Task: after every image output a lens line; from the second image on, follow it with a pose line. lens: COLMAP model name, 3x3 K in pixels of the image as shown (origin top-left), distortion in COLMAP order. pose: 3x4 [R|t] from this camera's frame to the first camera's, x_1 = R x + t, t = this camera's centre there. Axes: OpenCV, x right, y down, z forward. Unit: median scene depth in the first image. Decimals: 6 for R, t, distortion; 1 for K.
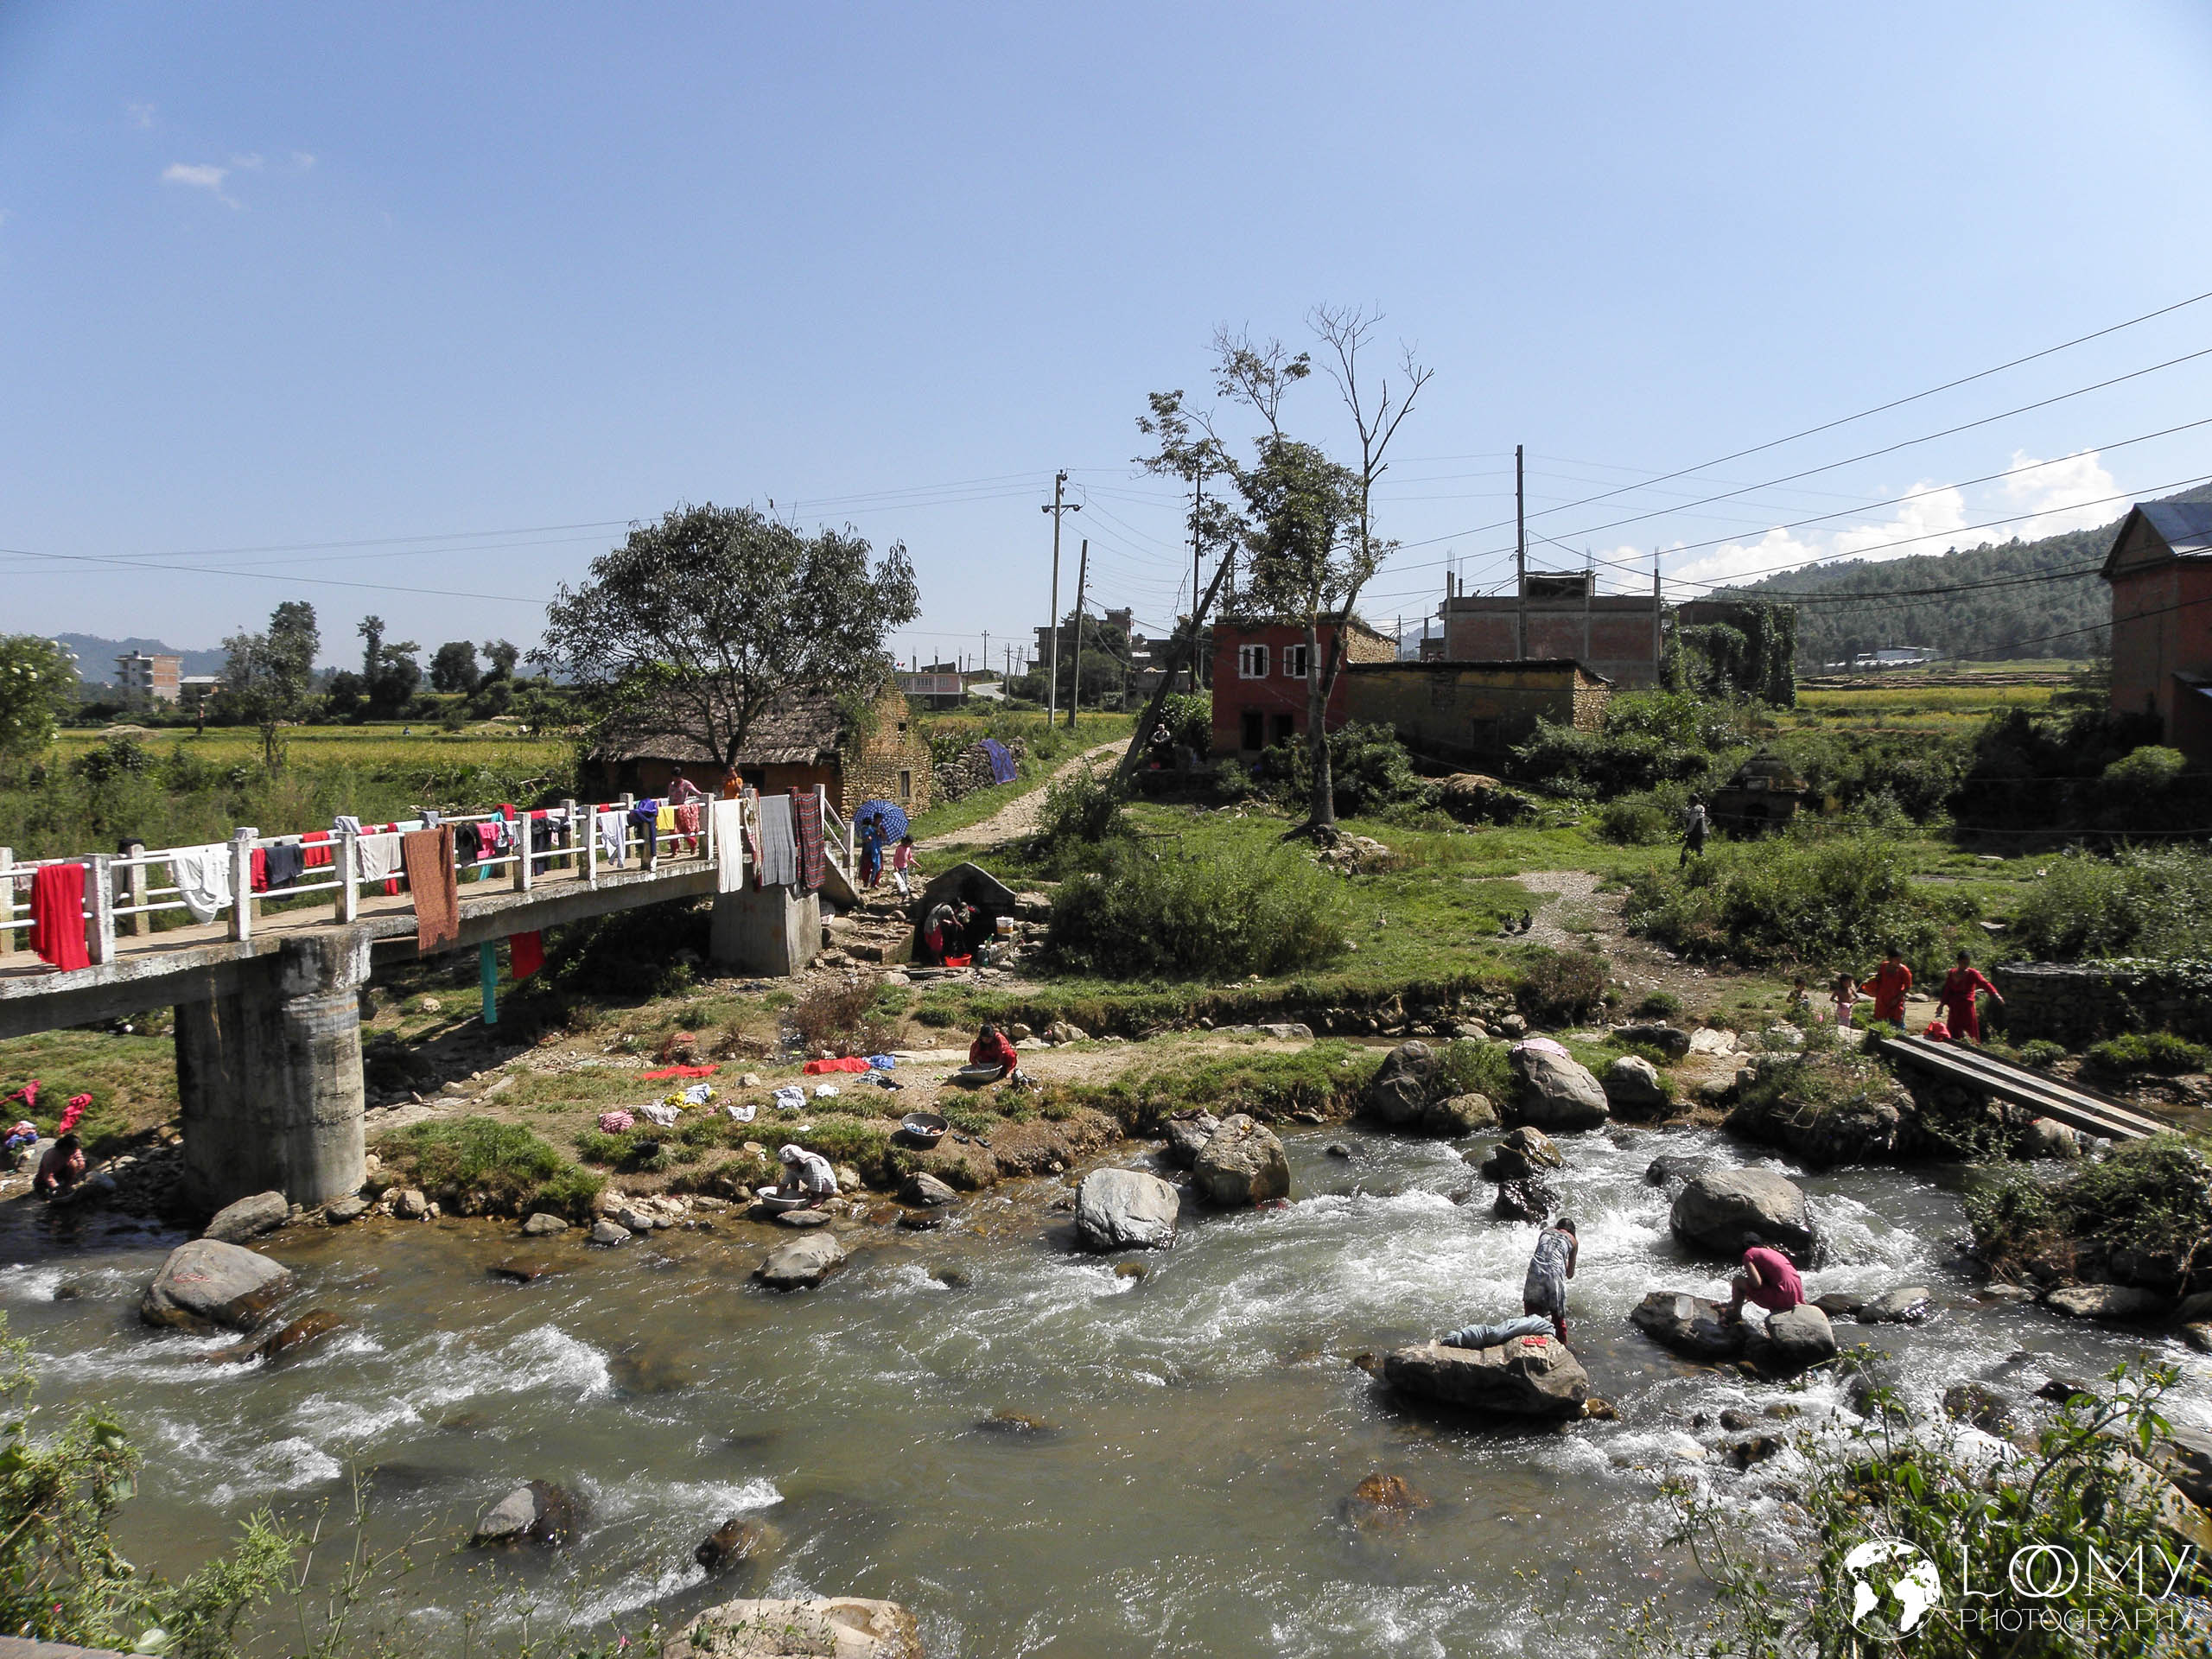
lens RADIAL K [[1789.1, 0, 1107.1], [0, 1789.1, 829.7], [0, 0, 1]] dist [-0.016032, -0.001416]
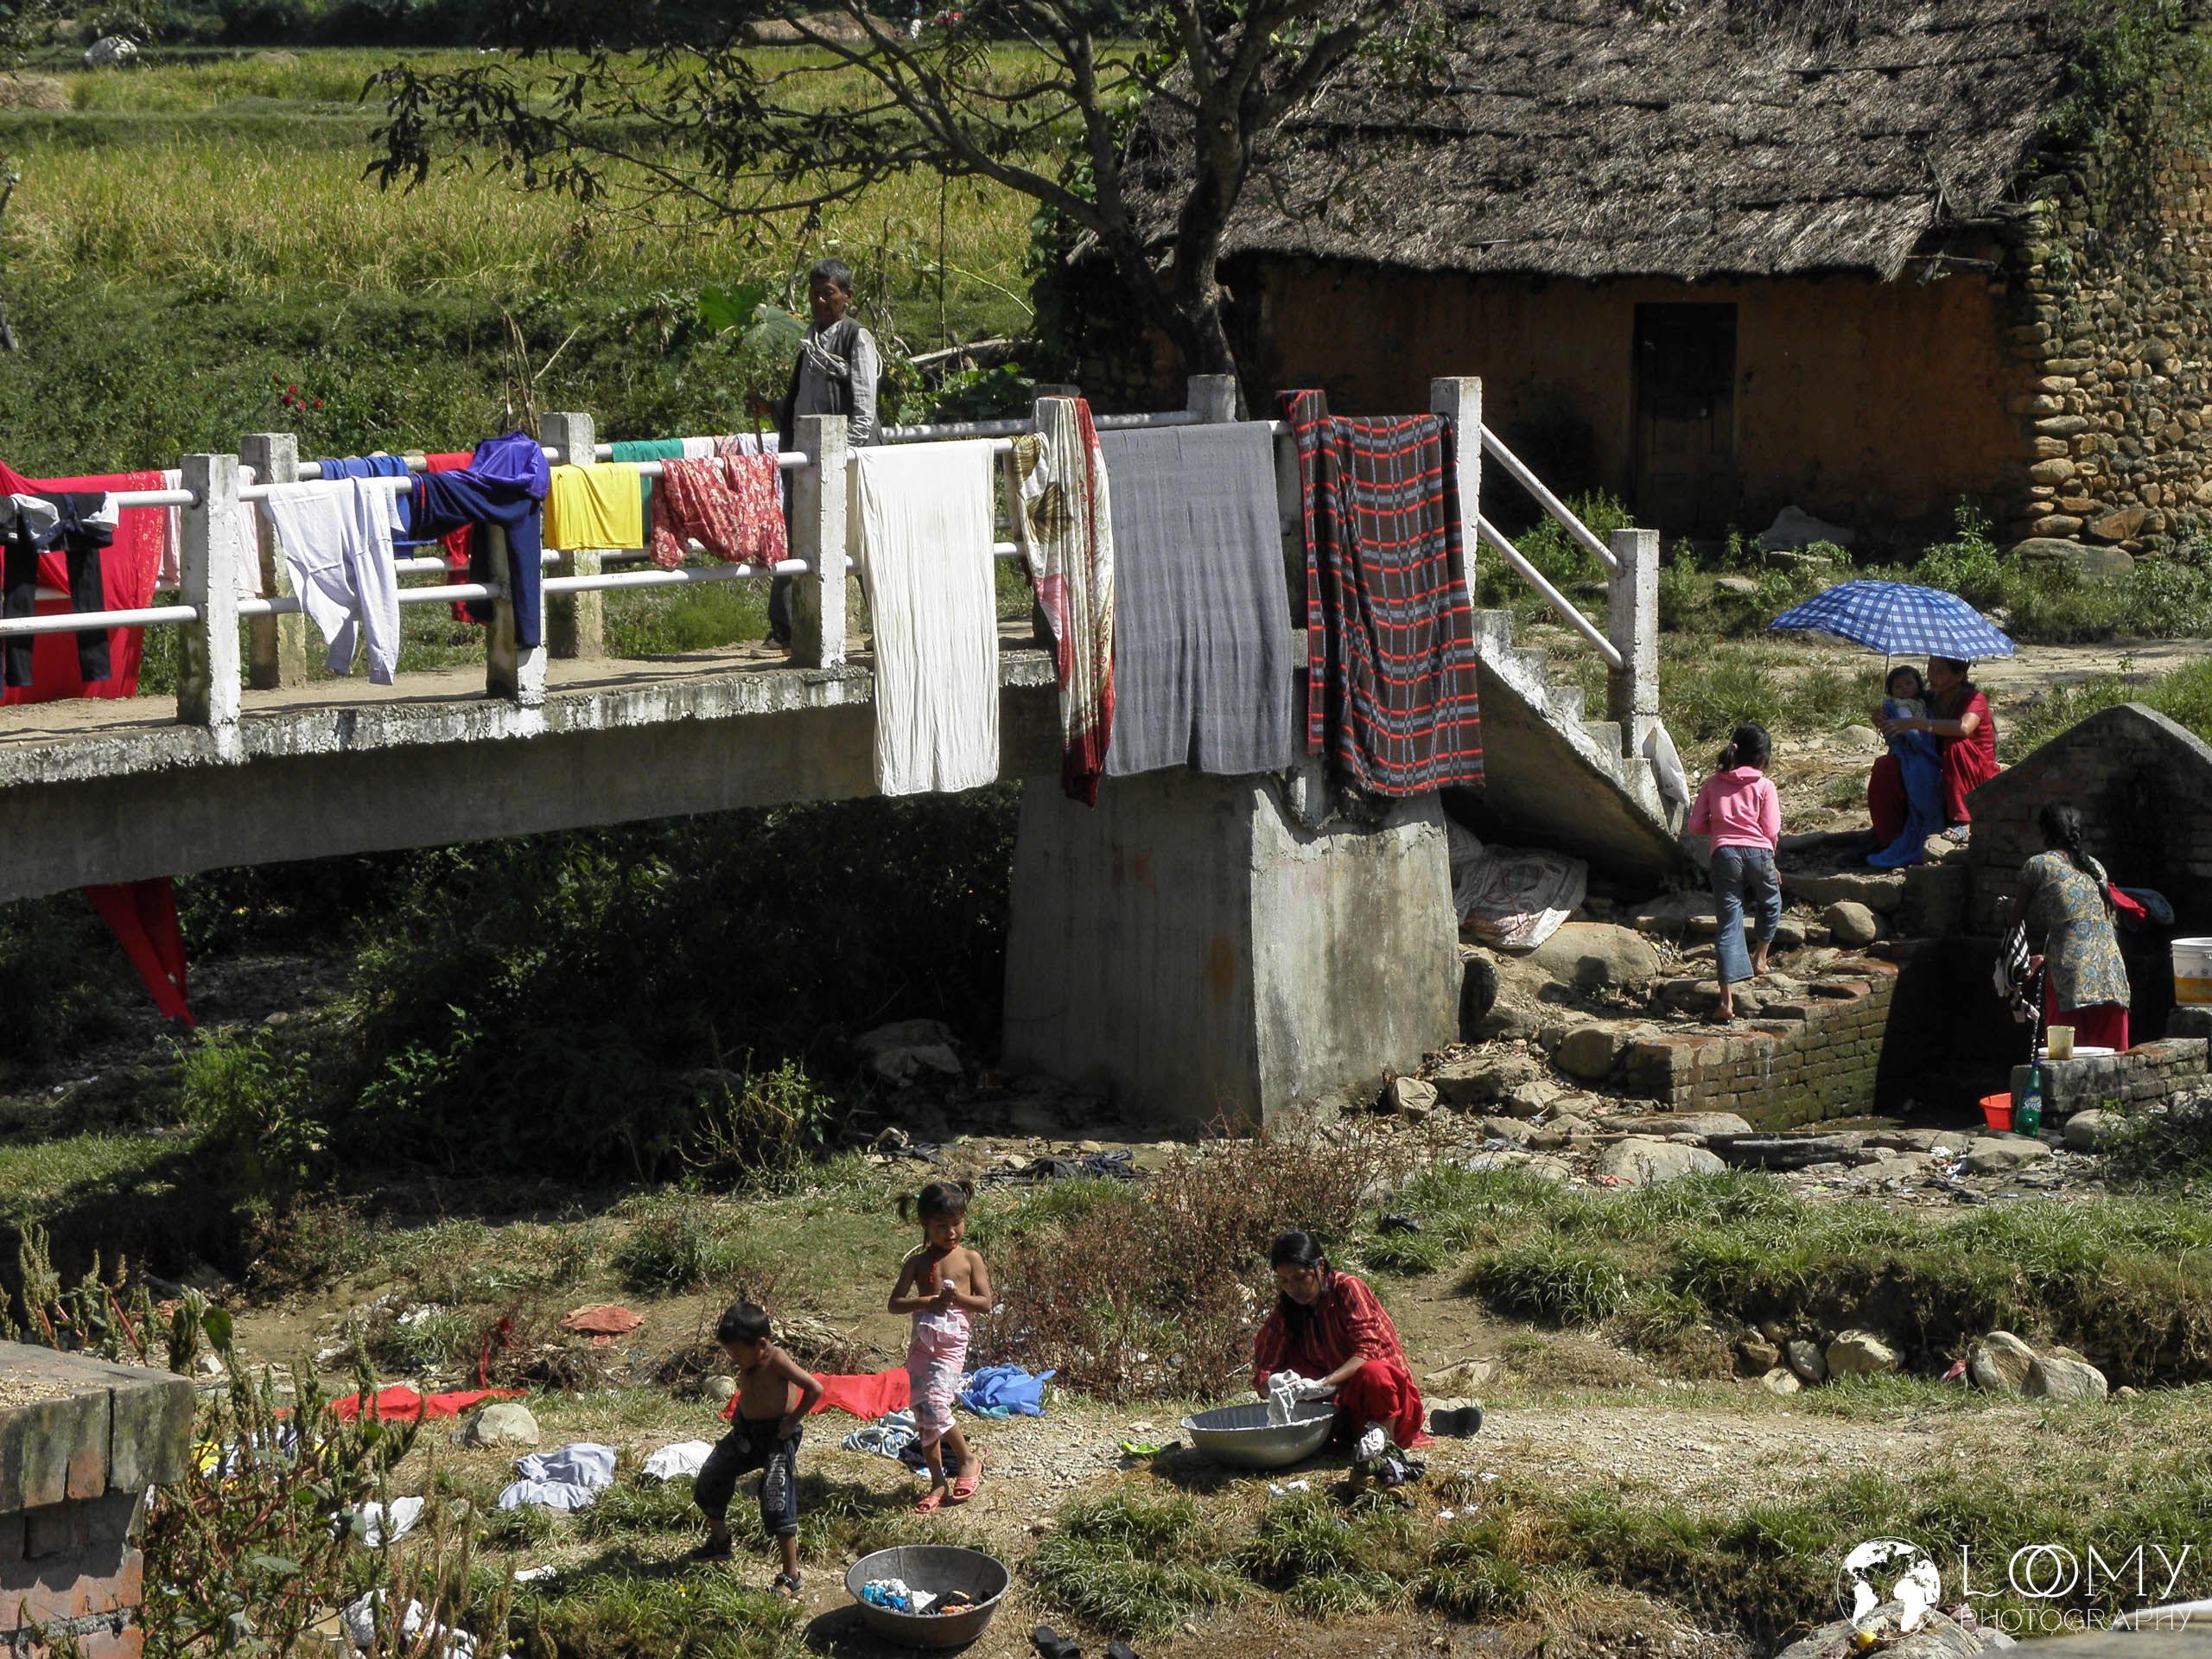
lens RADIAL K [[9815.7, 0, 1105.8], [0, 9815.7, 826.3], [0, 0, 1]] dist [1.561692, 0.000000]
pose [[0.913607, 0.021001, -0.406055, 0.395772], [-0.011179, 0.999585, 0.026548, 0.001187], [0.406445, -0.019715, 0.913463, -0.301947]]
